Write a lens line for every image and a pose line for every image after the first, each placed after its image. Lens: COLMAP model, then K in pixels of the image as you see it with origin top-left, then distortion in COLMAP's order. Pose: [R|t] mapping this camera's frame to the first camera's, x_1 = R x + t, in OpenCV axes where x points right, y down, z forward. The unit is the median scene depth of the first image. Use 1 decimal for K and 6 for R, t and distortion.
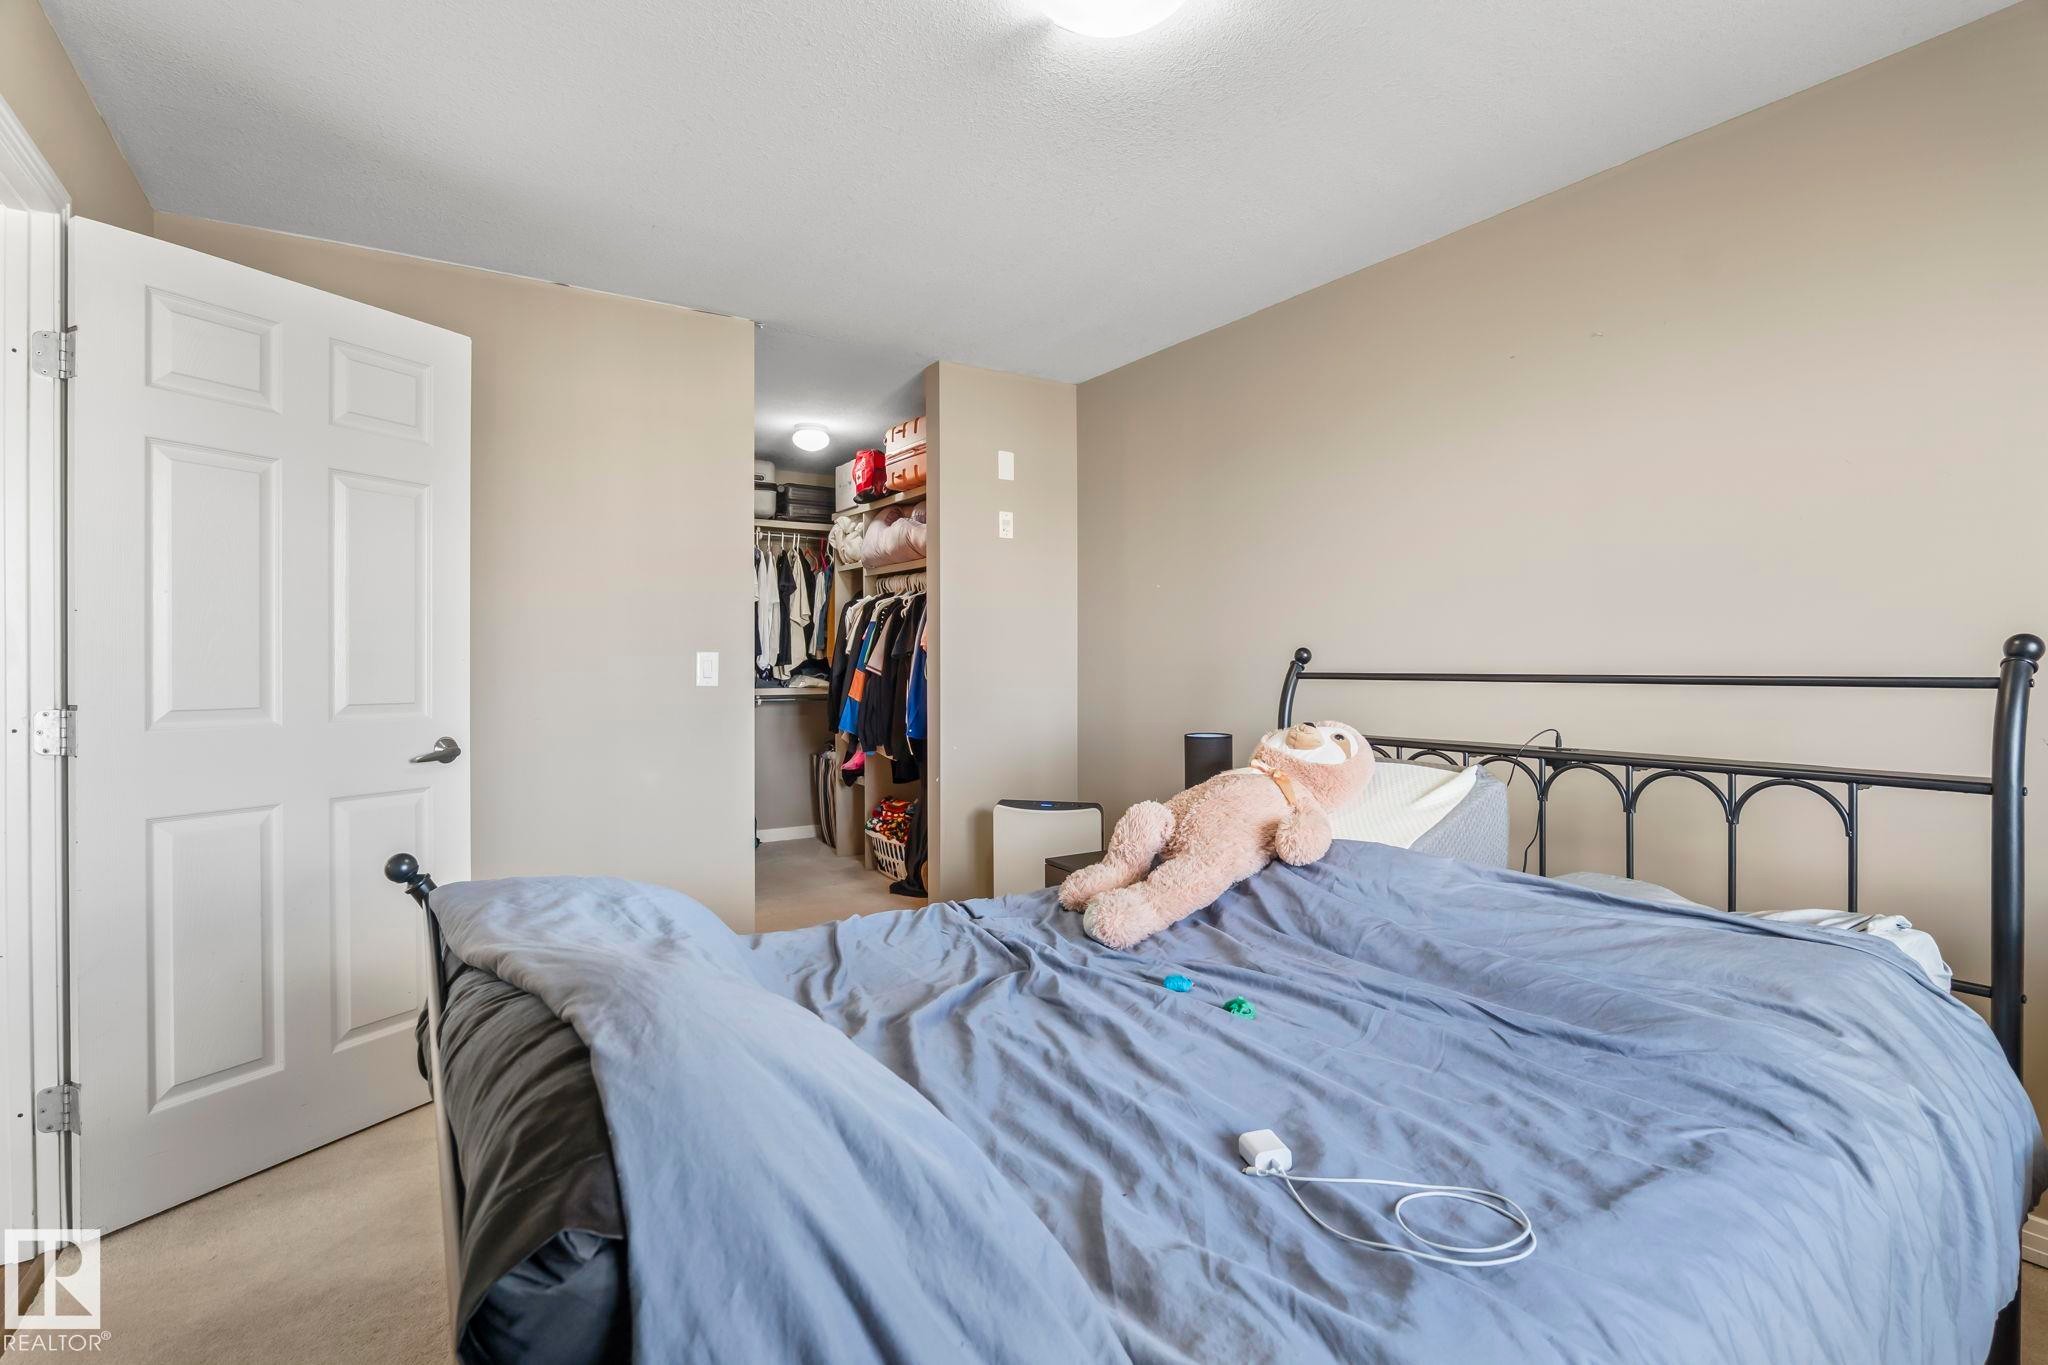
lens RADIAL K [[950.4, 0, 1032.1], [0, 950.4, 678.2], [0, 0, 1]] dist [-0.013826, 0.000671]
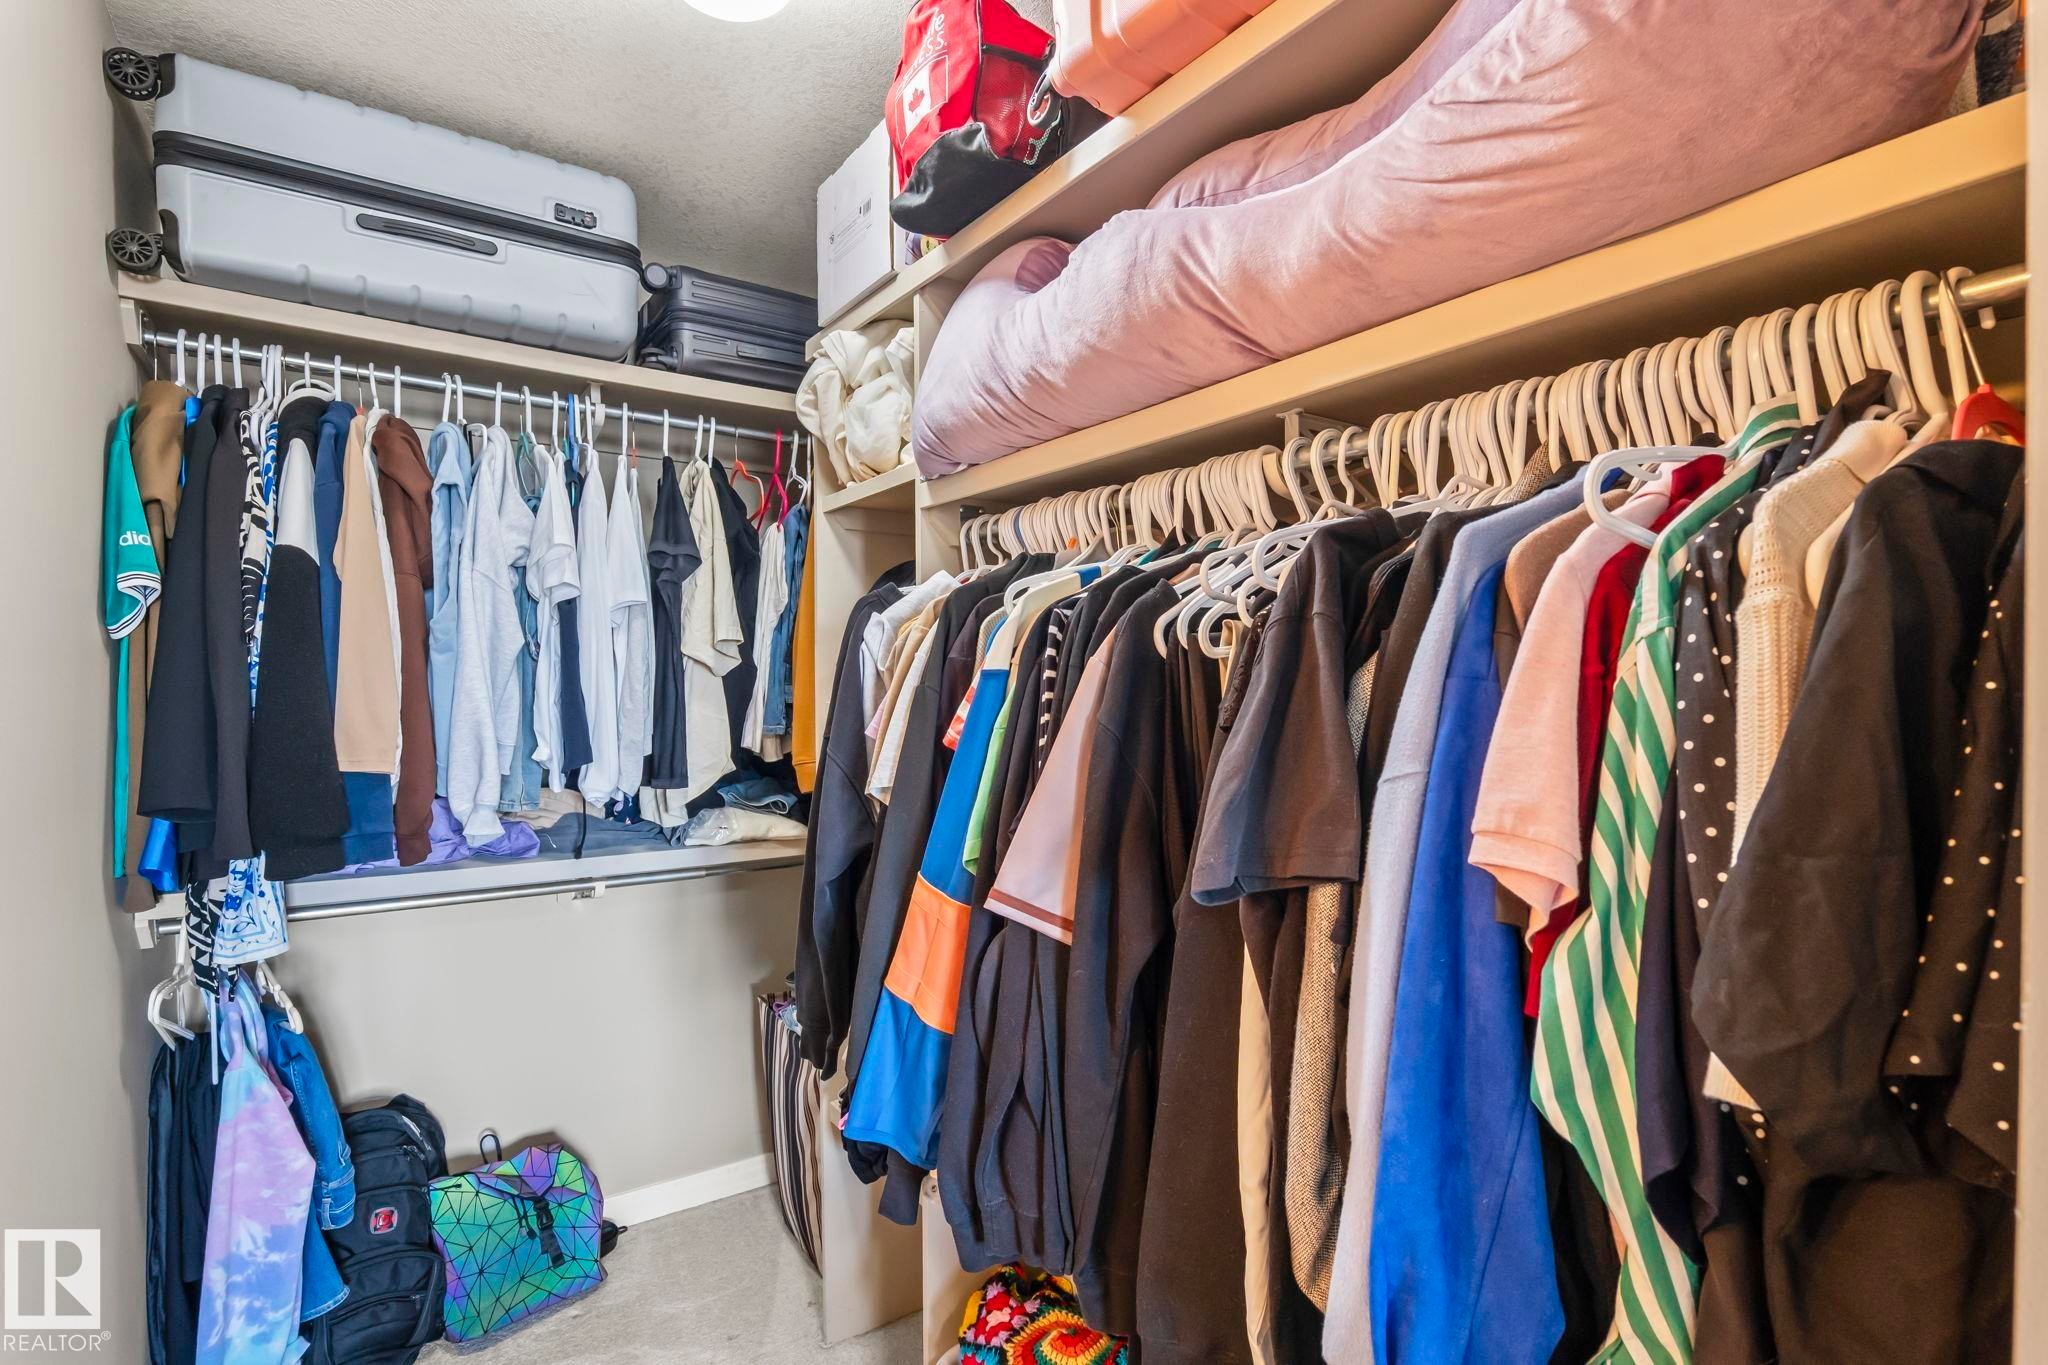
lens RADIAL K [[950.4, 0, 1032.1], [0, 950.4, 678.2], [0, 0, 1]] dist [-0.013826, 0.000671]
pose [[0.999326, -0.007788, 0.035864, -0.142841], [0.008678, 0.999657, -0.024713, -0.044314], [-0.035660, 0.025007, 0.999051, 0.659609]]
